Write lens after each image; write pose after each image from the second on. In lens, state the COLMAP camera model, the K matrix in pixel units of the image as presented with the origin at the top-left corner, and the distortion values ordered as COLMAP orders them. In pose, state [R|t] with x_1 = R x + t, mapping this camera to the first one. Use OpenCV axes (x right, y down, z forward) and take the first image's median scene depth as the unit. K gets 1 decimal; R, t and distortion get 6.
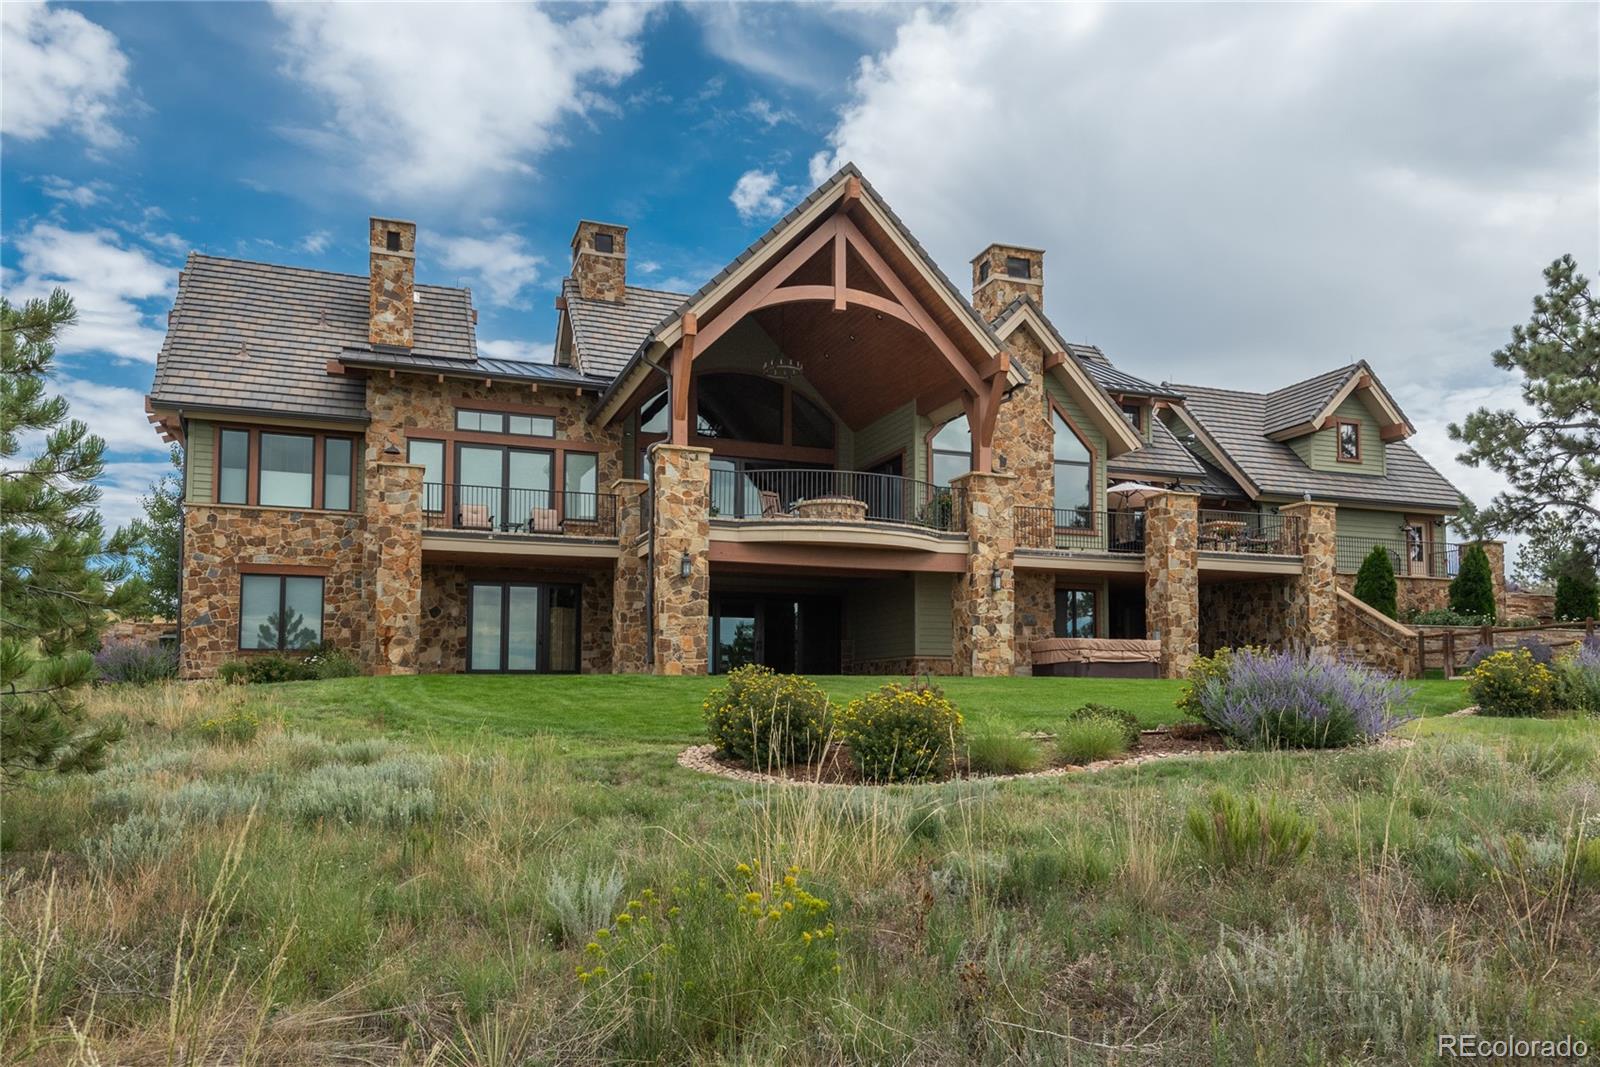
lens RADIAL K [[1058.6, 0, 806.6], [0, 1058.6, 417.4], [0, 0, 1]] dist [0.020137, -0.005099]
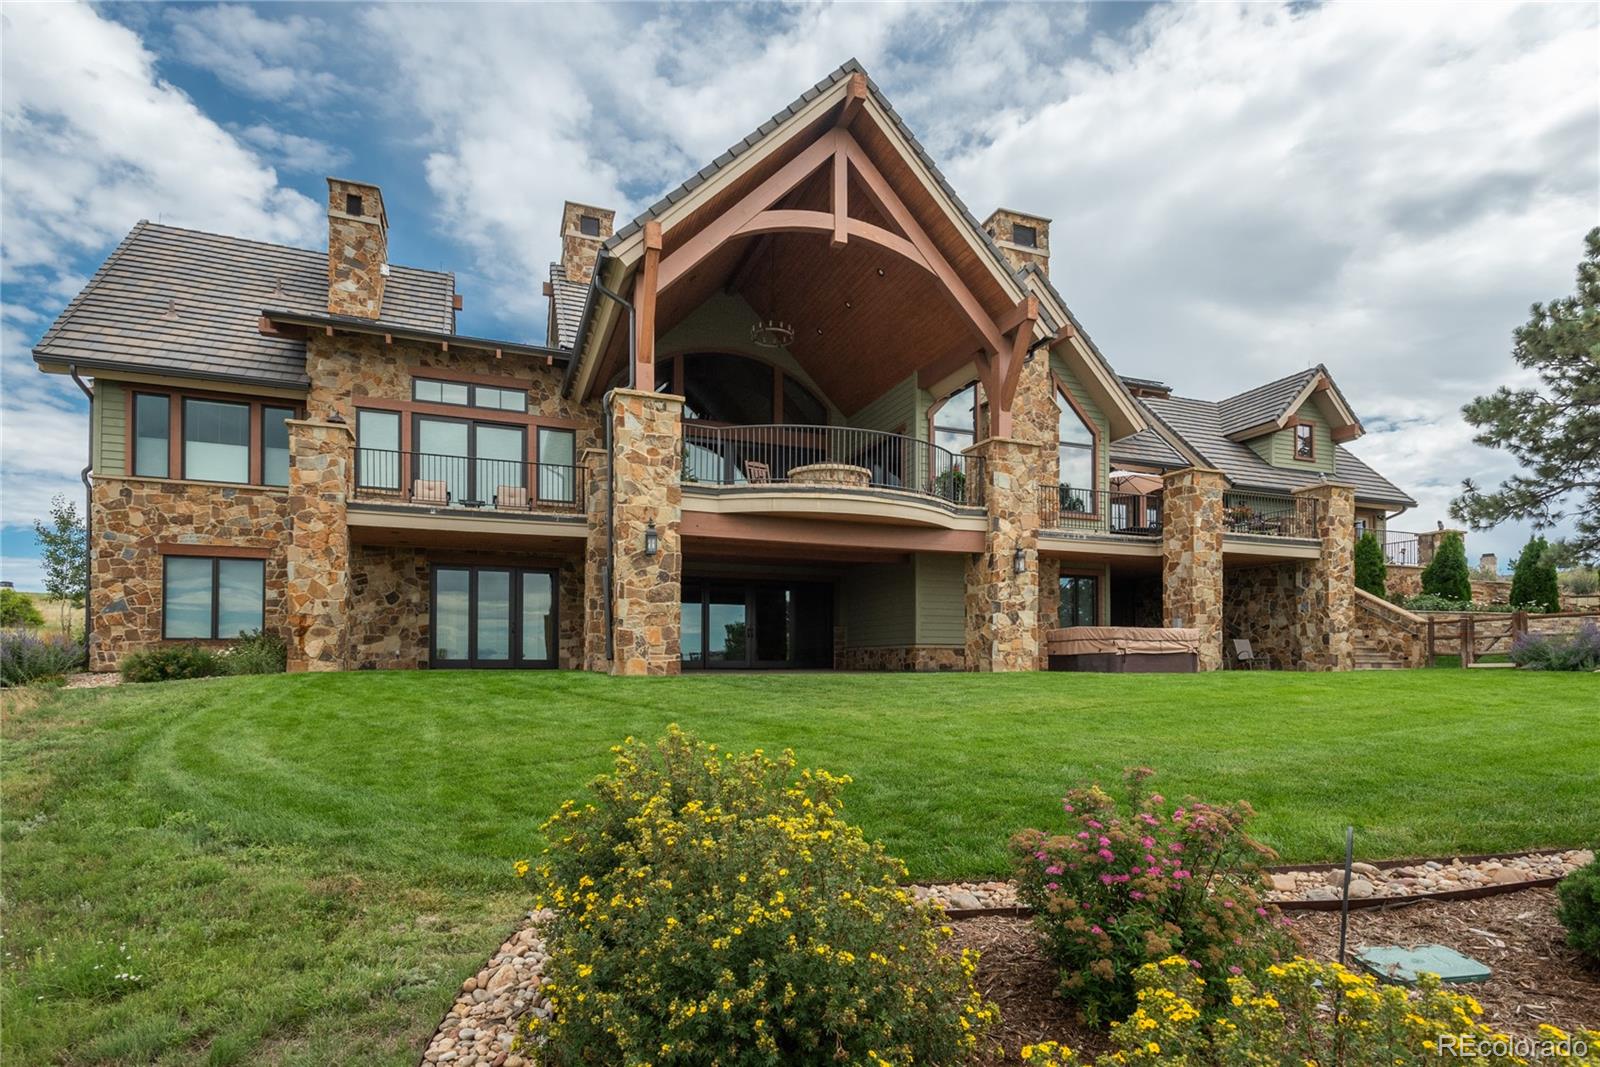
lens RADIAL K [[746.8, 0, 795.3], [0, 746.8, 539.6], [0, 0, 1]] dist [0.004931, 0.001039]
pose [[0.999997, -0.000628, 0.002467, -0.005442], [0.000381, 0.995097, 0.098905, 0.068476], [-0.002517, -0.098904, 0.995094, 0.358122]]
